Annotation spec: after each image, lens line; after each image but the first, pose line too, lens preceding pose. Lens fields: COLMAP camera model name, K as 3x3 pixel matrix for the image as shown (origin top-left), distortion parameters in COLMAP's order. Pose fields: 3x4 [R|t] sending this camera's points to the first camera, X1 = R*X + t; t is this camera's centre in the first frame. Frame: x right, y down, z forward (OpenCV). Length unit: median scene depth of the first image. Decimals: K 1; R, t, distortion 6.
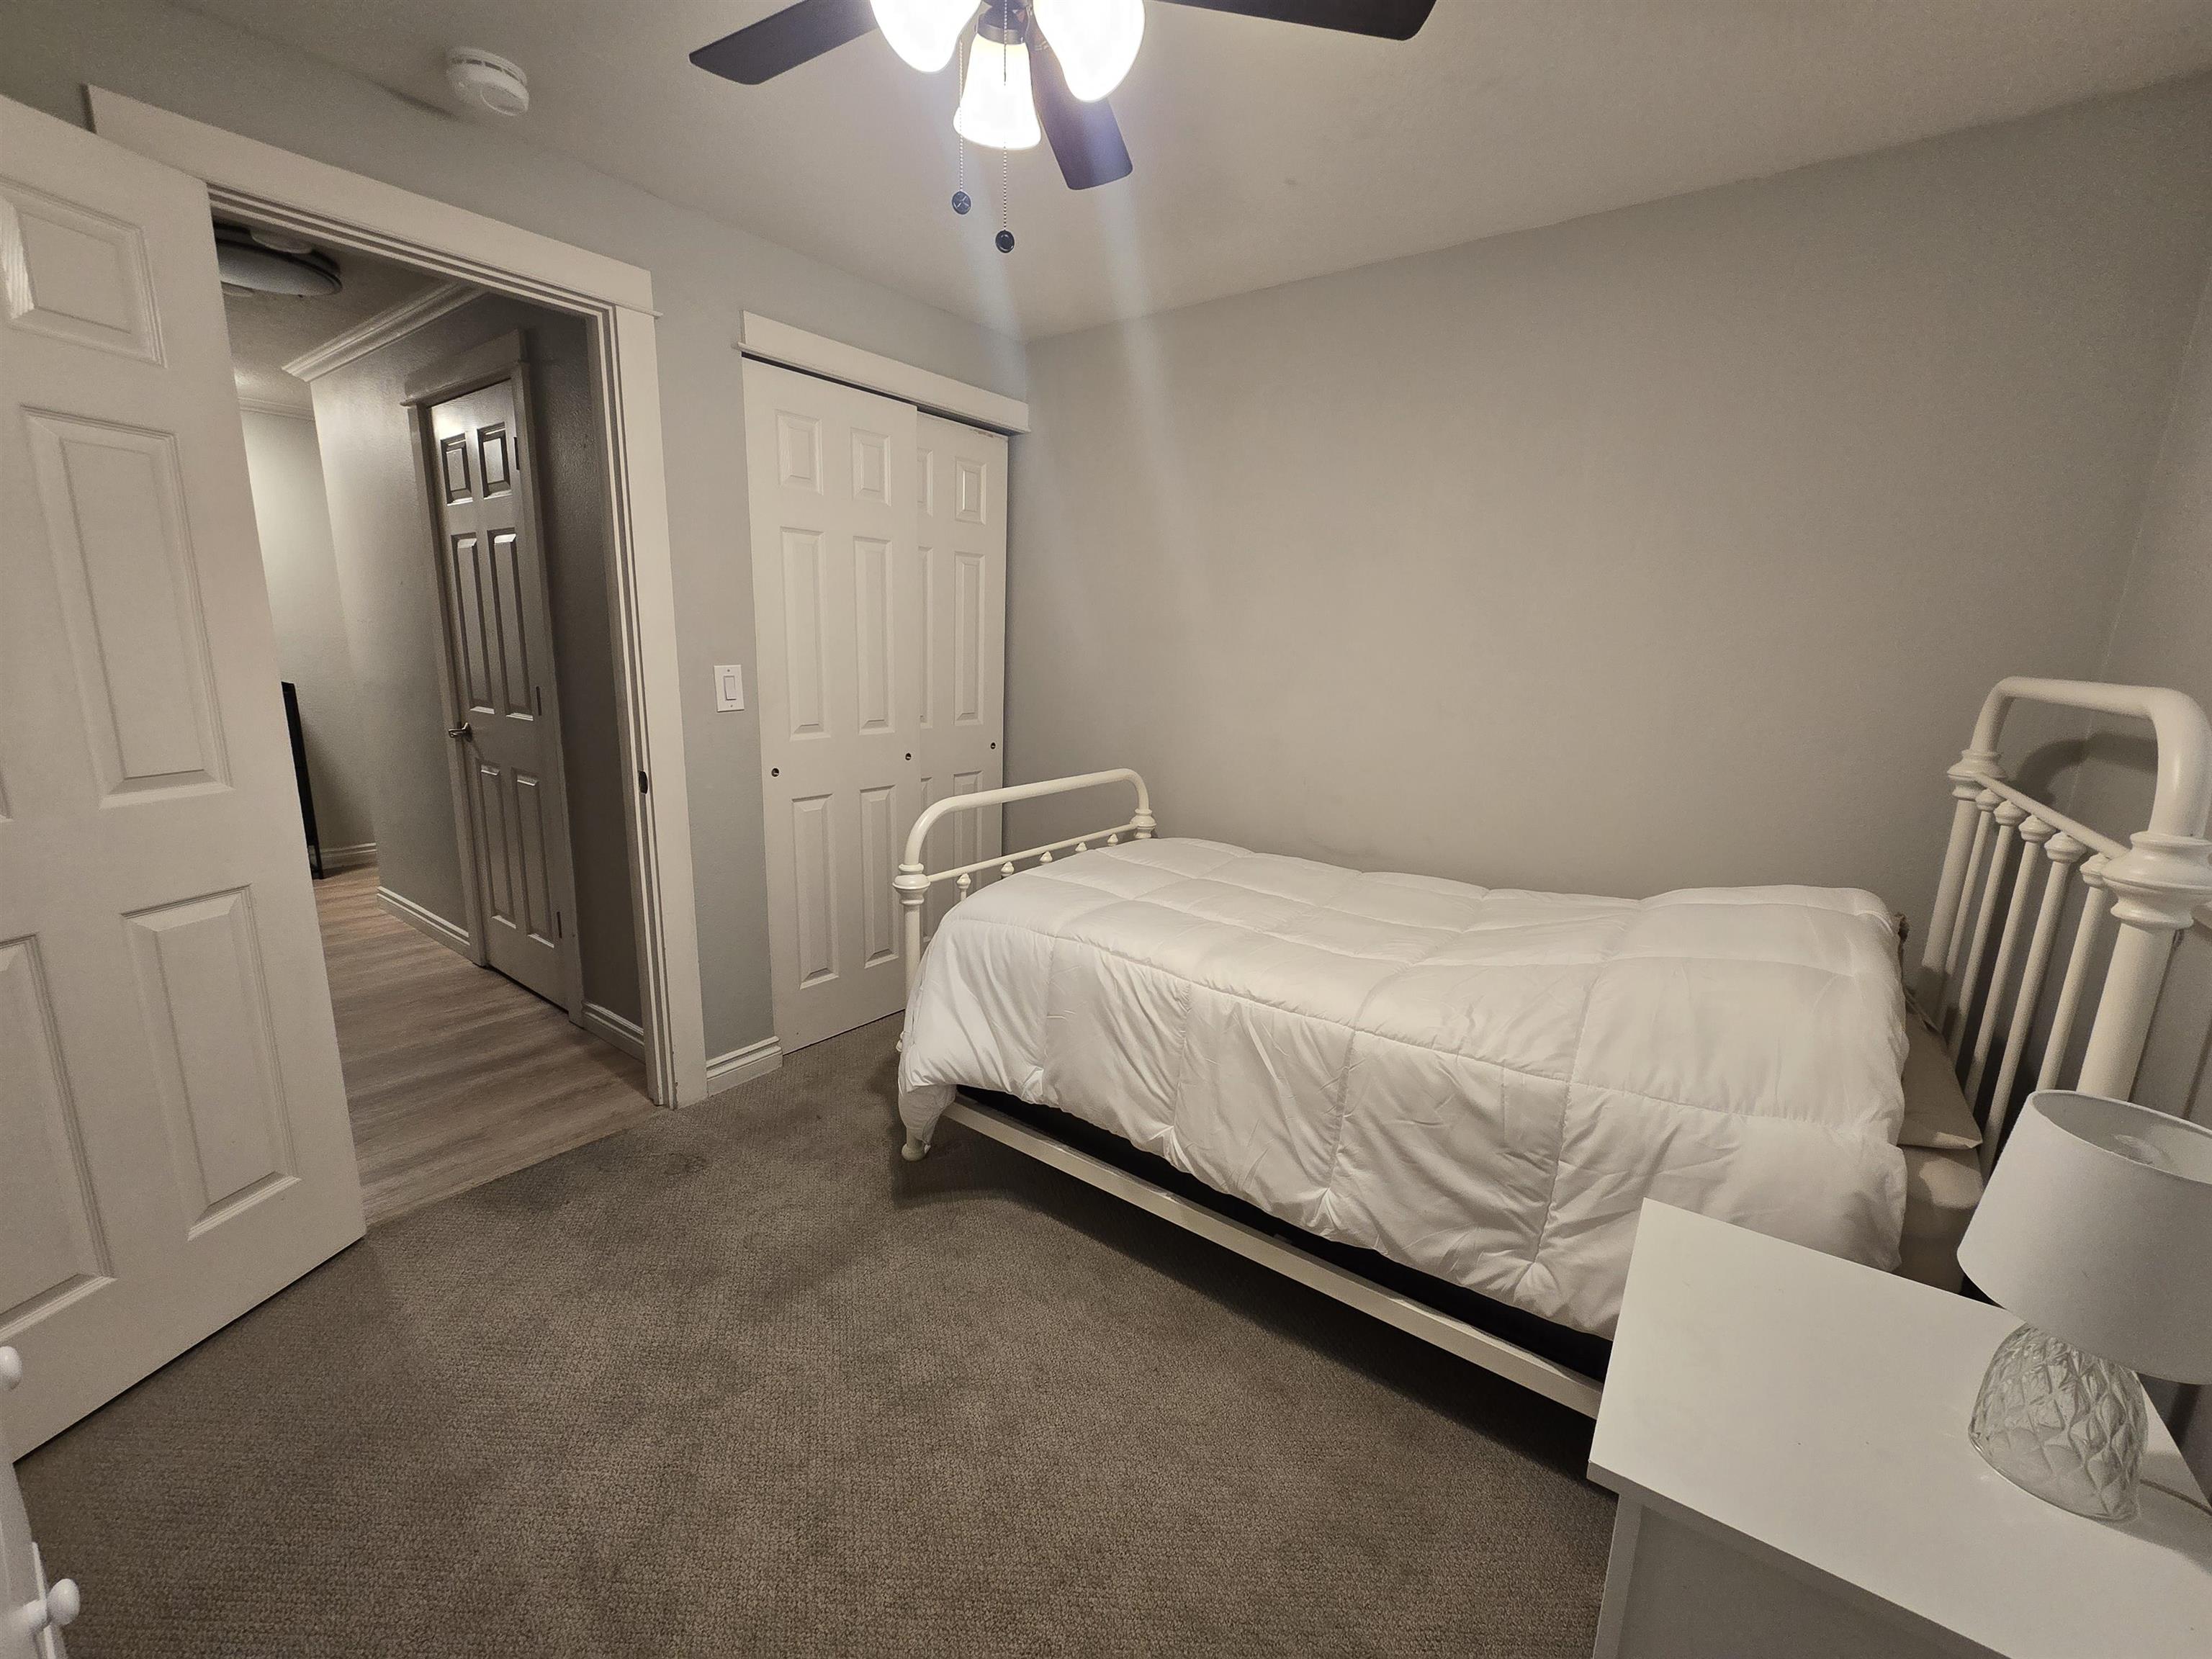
lens RADIAL K [[905.7, 0, 1105.6], [0, 905.7, 823.9], [0, 0, 1]] dist [-0.007650, 0.002675]
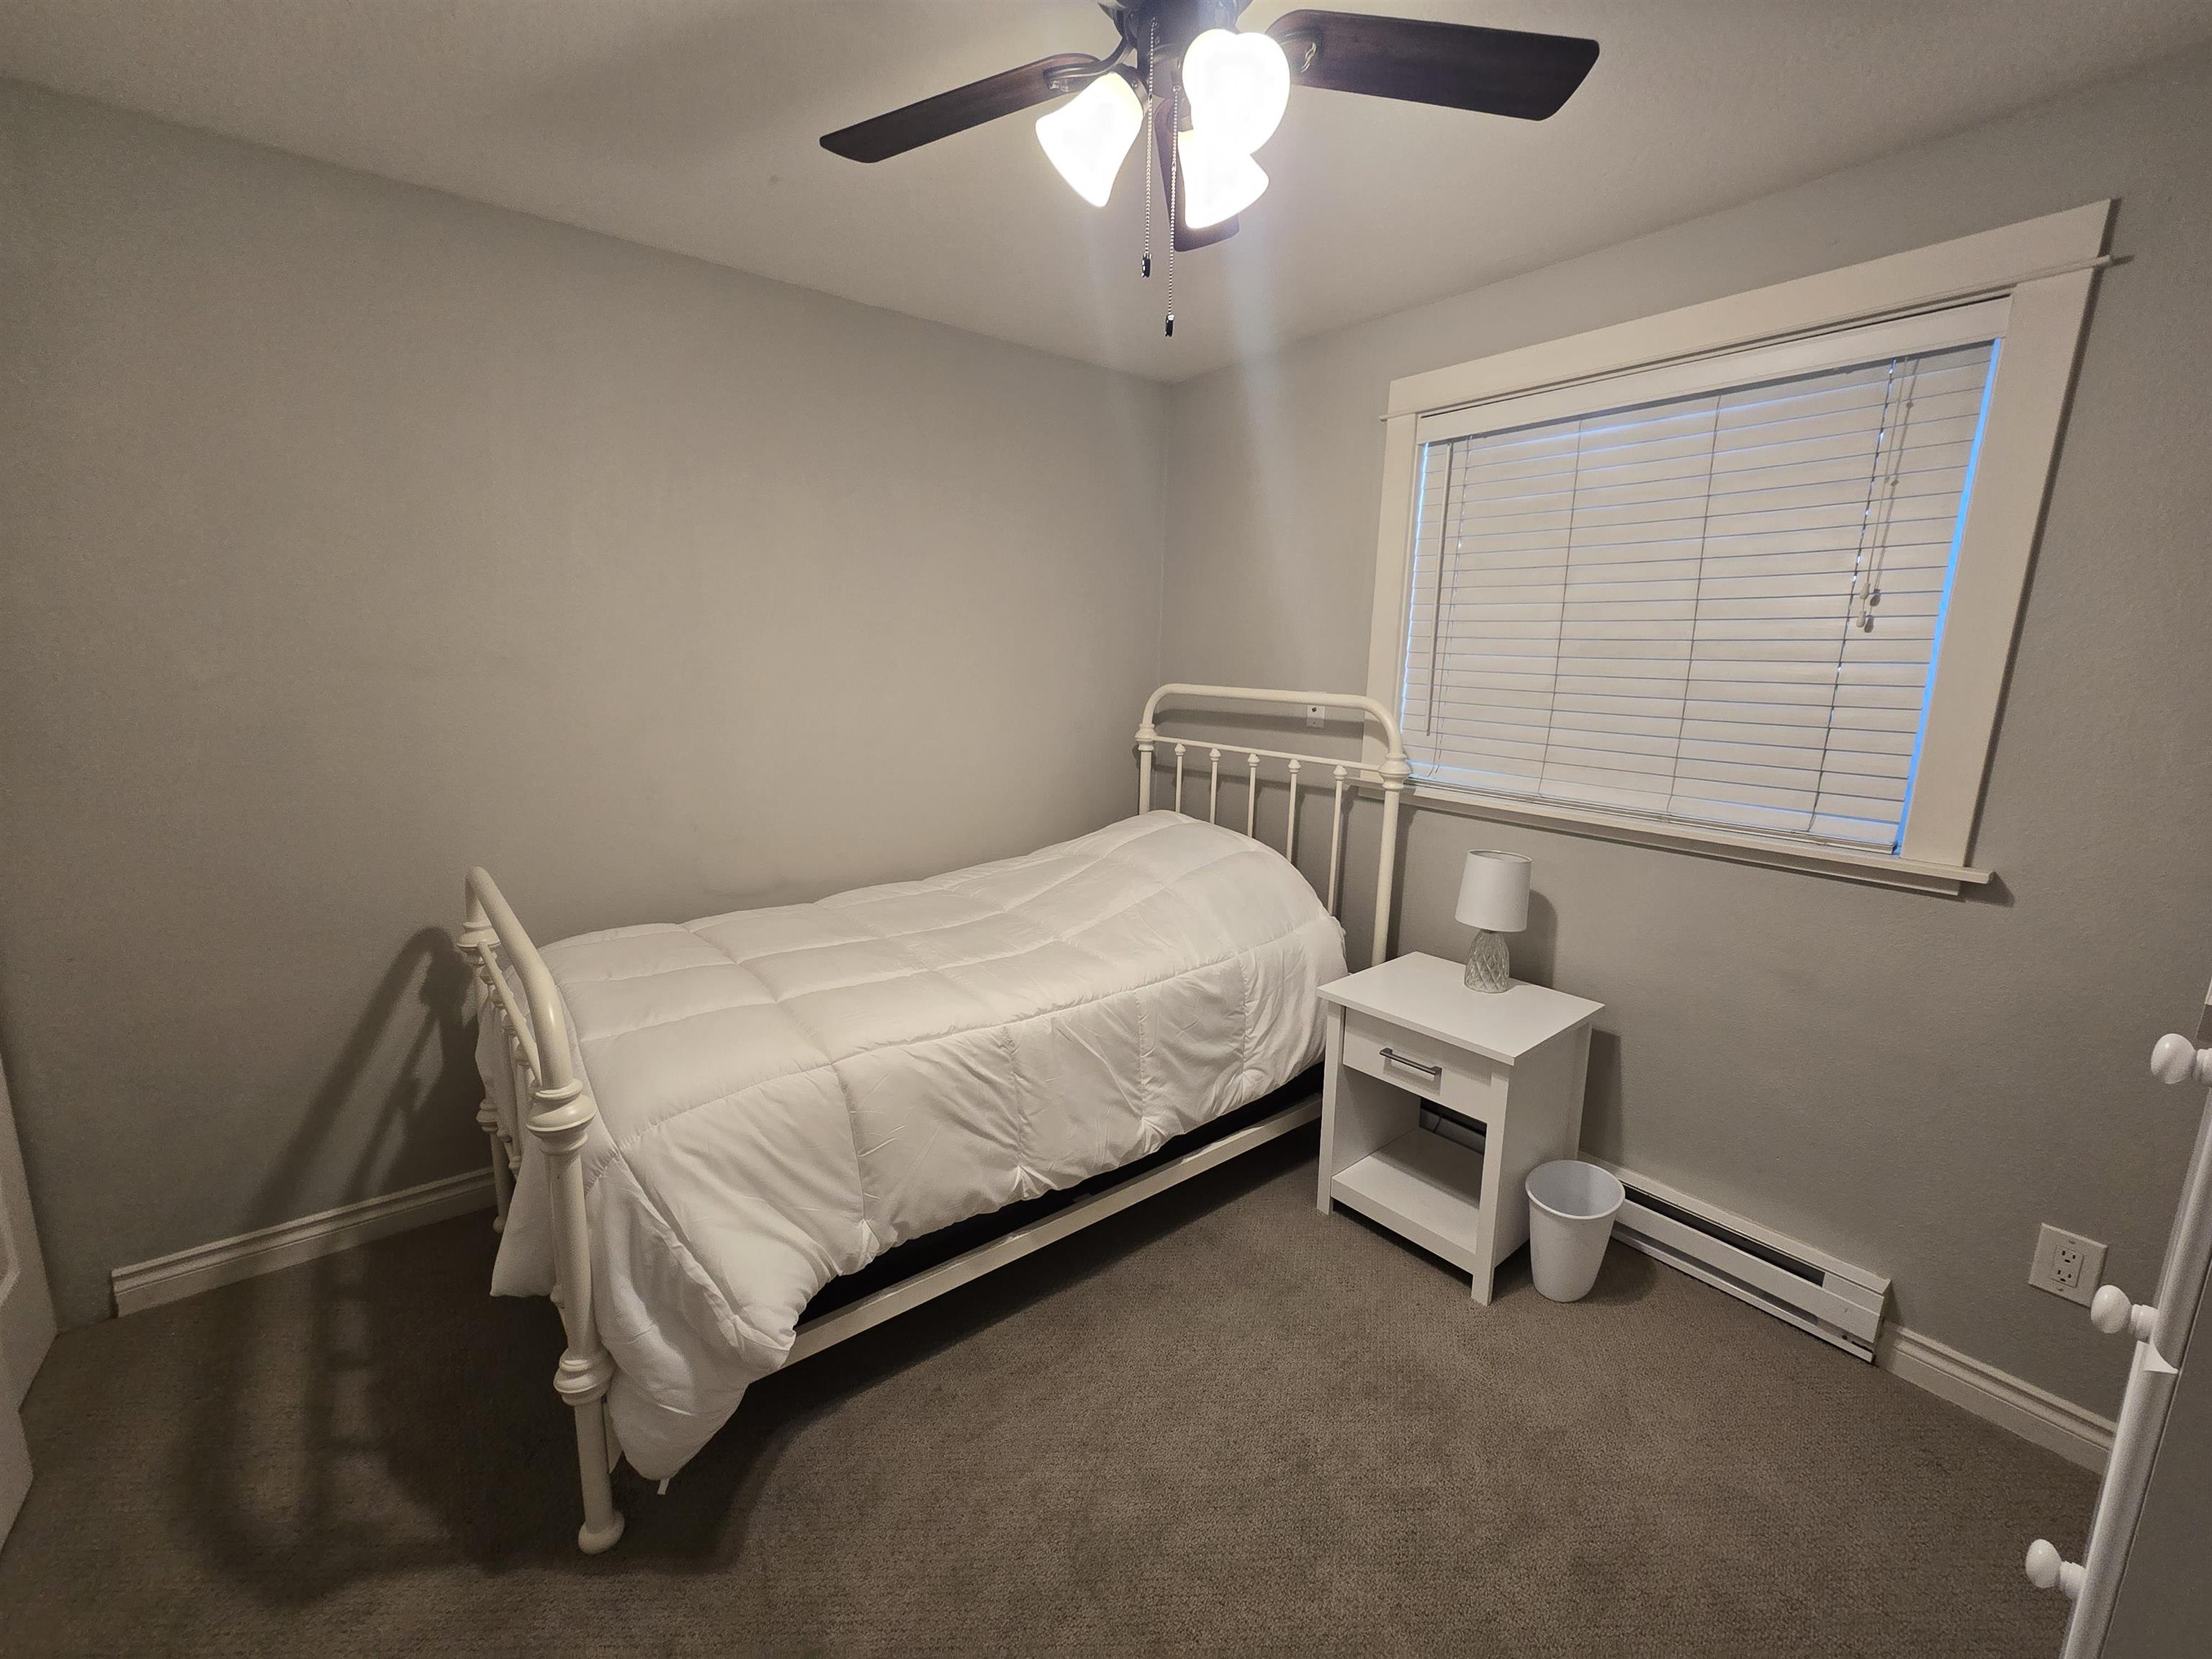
lens RADIAL K [[905.7, 0, 1104.2], [0, 905.7, 829.6], [0, 0, 1]] dist [-0.007650, 0.002675]
pose [[0.255413, -0.205501, 0.944740, -0.859565], [0.180864, 0.970056, 0.162111, -0.197519], [-0.949765, 0.129464, 0.284932, 0.622165]]
